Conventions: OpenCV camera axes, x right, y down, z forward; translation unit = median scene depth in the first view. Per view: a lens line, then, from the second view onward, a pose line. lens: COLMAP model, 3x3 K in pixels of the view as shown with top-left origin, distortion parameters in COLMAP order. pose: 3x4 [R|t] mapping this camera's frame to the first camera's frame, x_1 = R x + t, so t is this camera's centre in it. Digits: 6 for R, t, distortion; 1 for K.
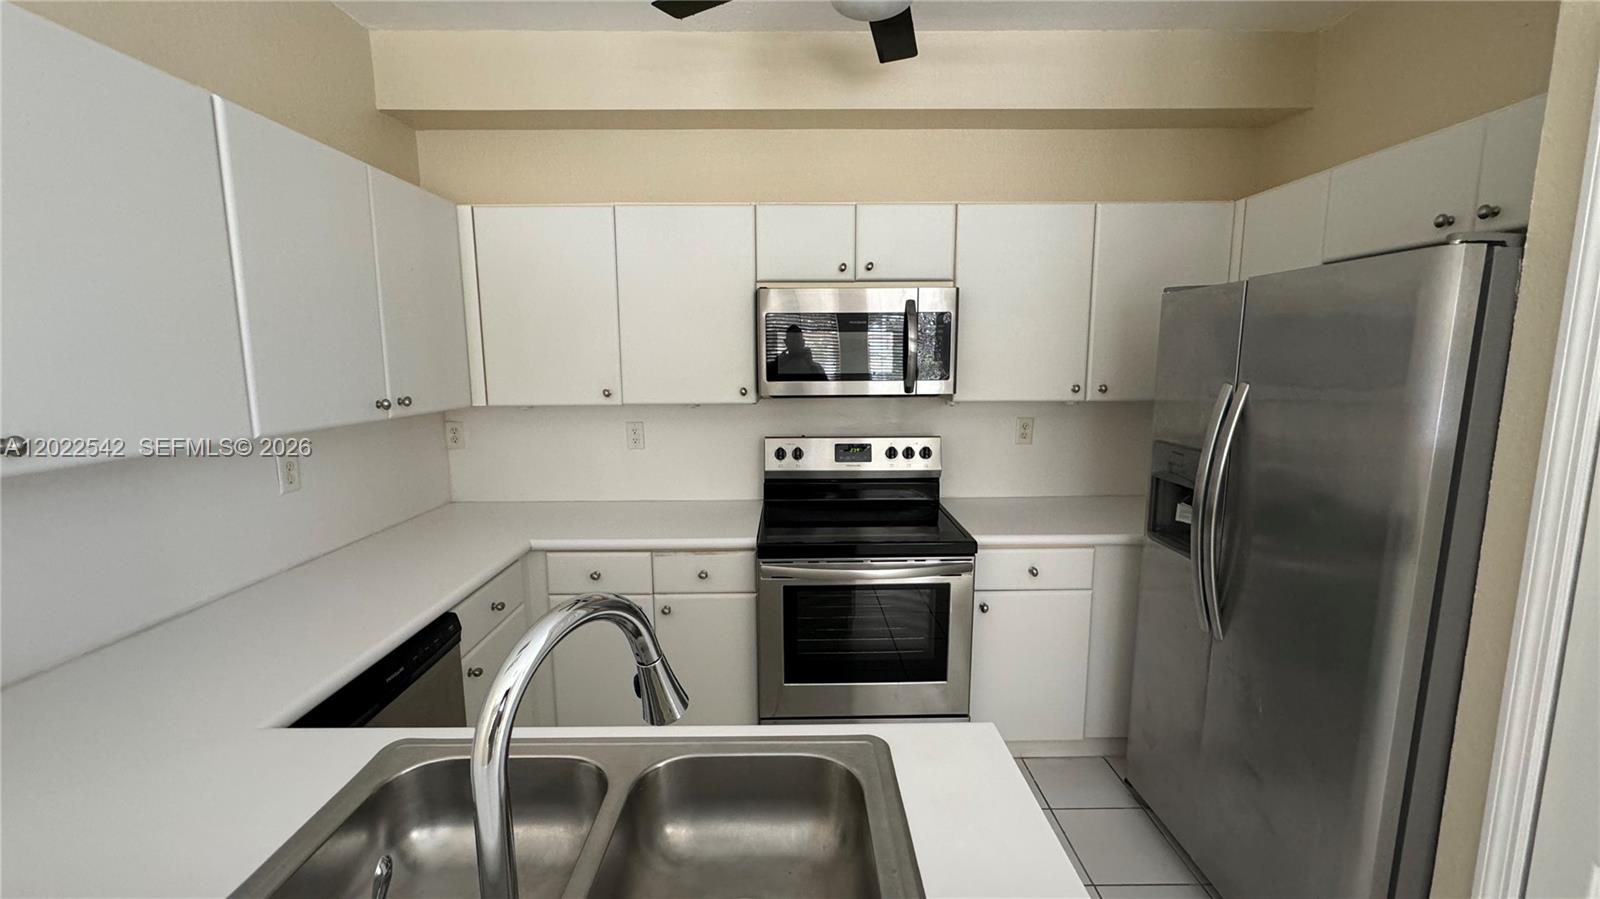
lens RADIAL K [[643.4, 0, 800.5], [0, 643.4, 449.9], [0, 0, 1]] dist [-0.002149, -0.000178]
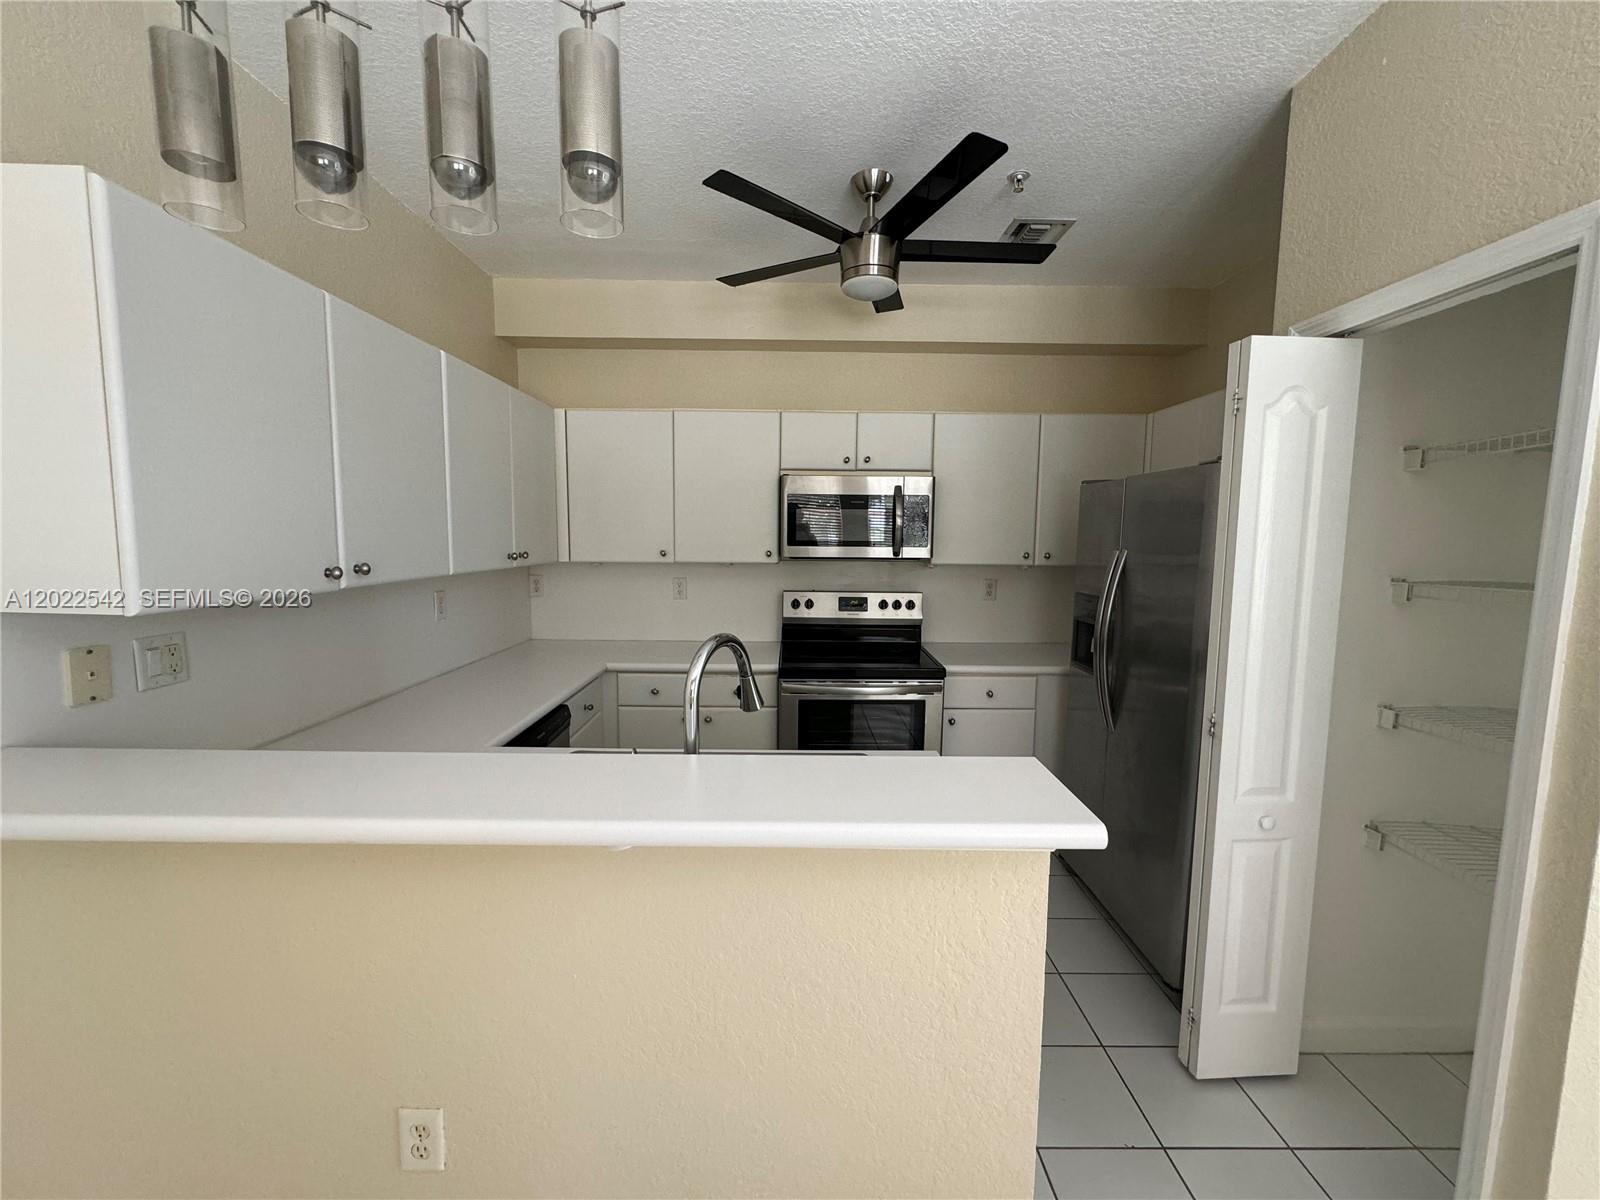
lens RADIAL K [[646.9, 0, 801.5], [0, 646.9, 598.6], [0, 0, 1]] dist [-0.000169, -0.000186]
pose [[0.999876, 0.015729, -0.001155, -0.020556], [-0.015762, 0.999102, -0.039326, 0.051061], [0.000535, 0.039339, 0.999226, -0.304203]]
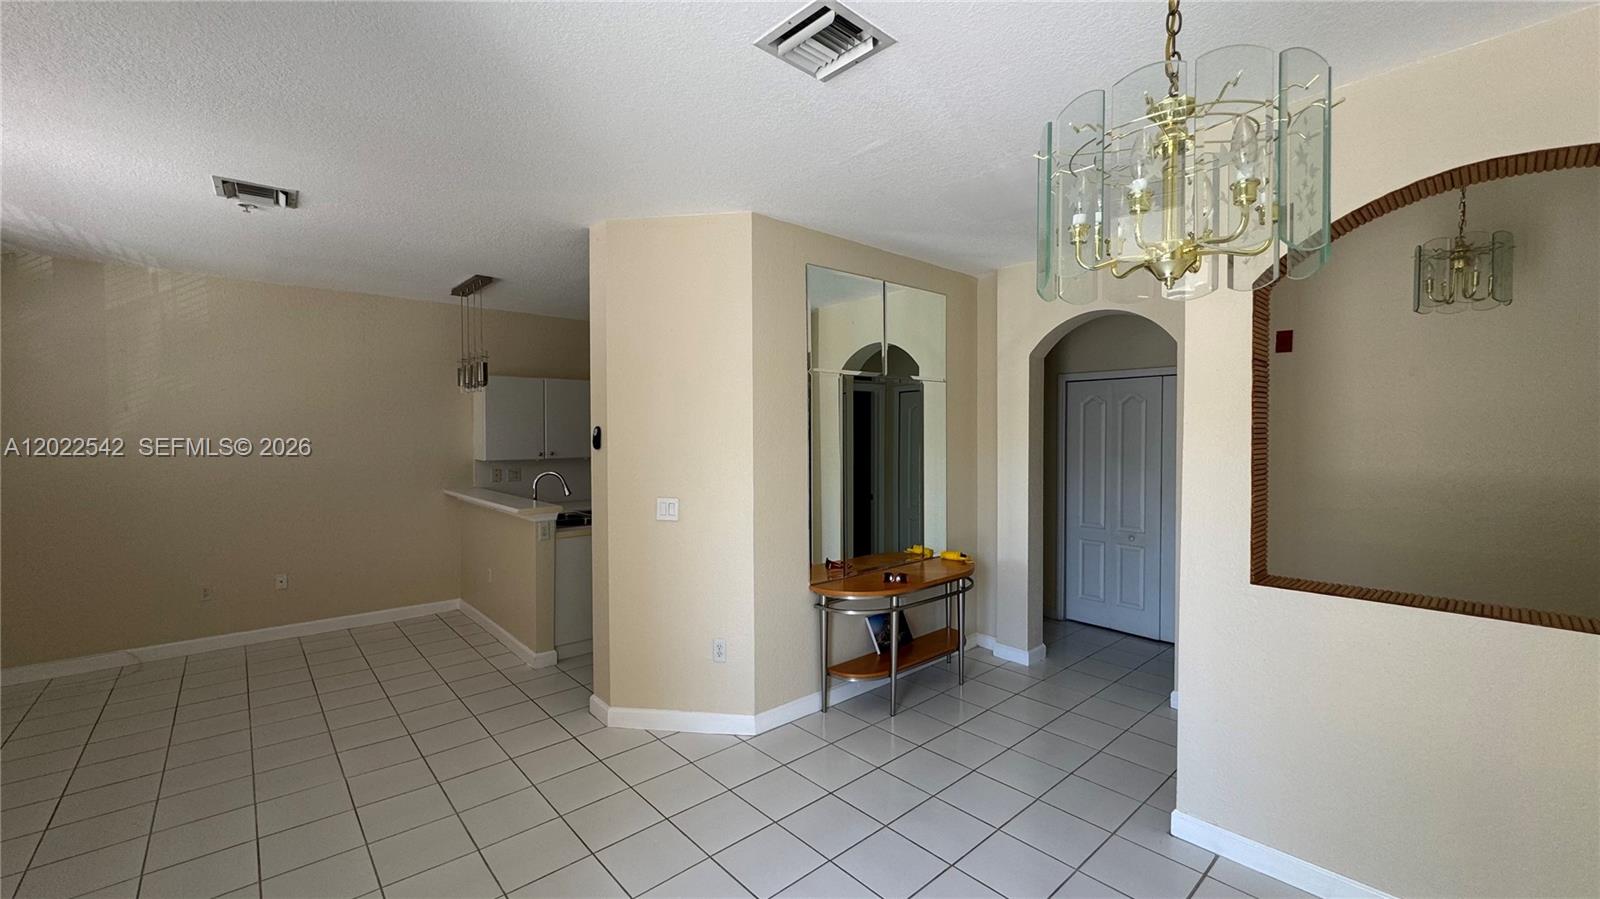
lens RADIAL K [[643.4, 0, 795.4], [0, 643.4, 443.6], [0, 0, 1]] dist [-0.002149, -0.000178]
pose [[0.664442, 0.016479, -0.747158, 1.971793], [-0.108640, 0.991267, -0.074749, 0.043508], [0.739402, 0.130838, 0.660429, -0.535002]]
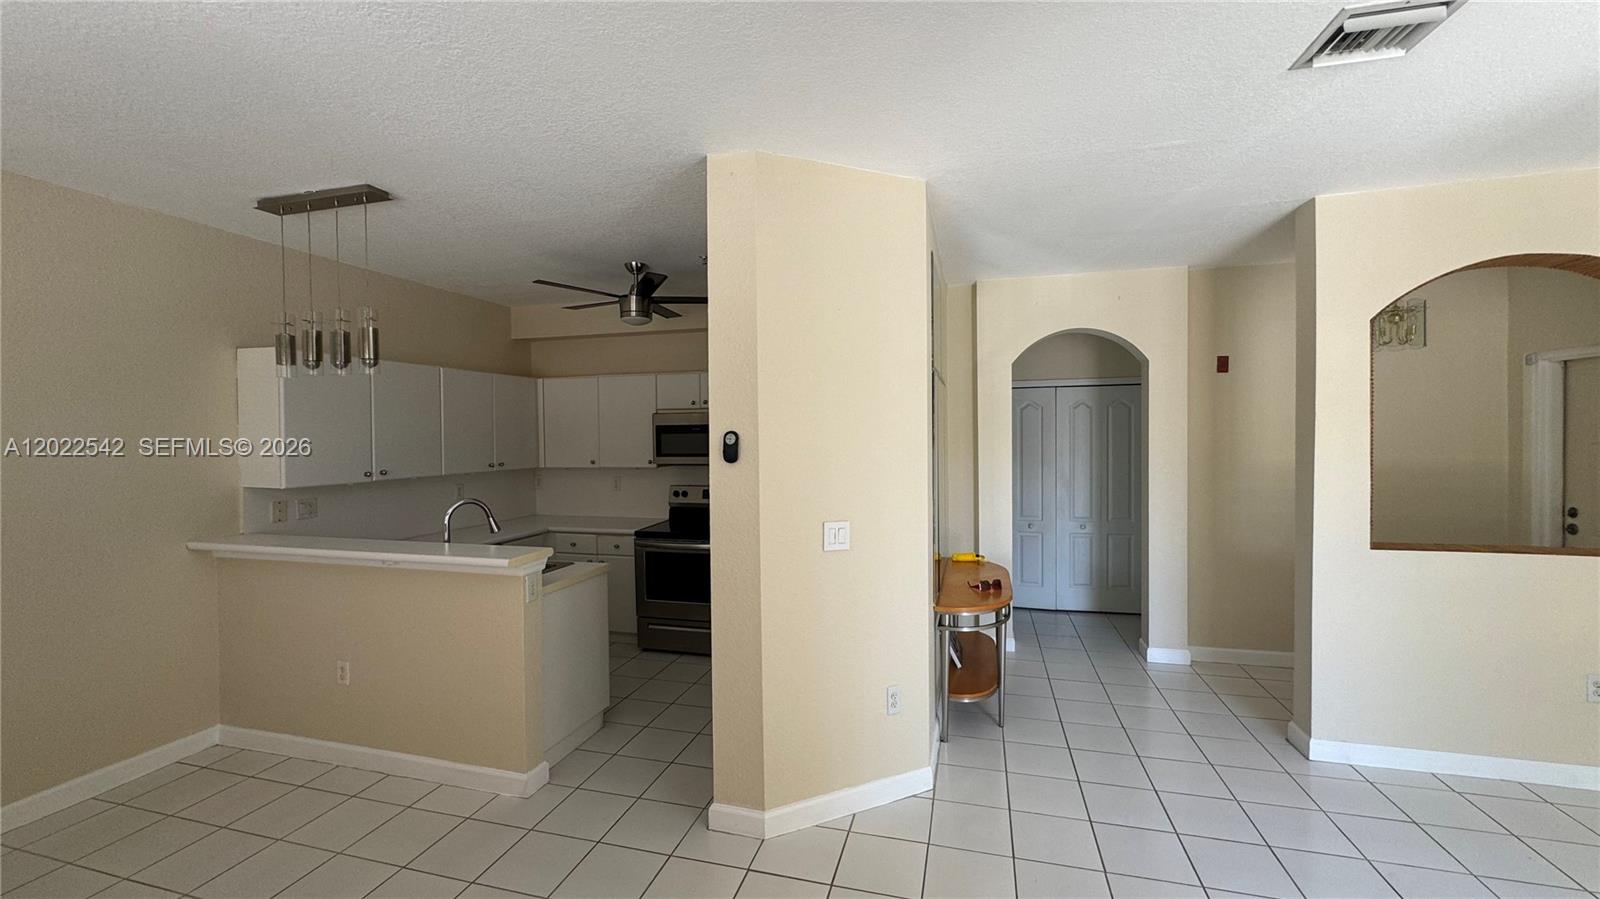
lens RADIAL K [[643.4, 0, 803.0], [0, 643.4, 443.5], [0, 0, 1]] dist [-0.002149, -0.000178]
pose [[0.963656, -0.000693, -0.267147, 0.971262], [-0.033270, 0.991900, -0.122588, 0.091300], [0.265068, 0.127020, 0.955827, -0.889877]]
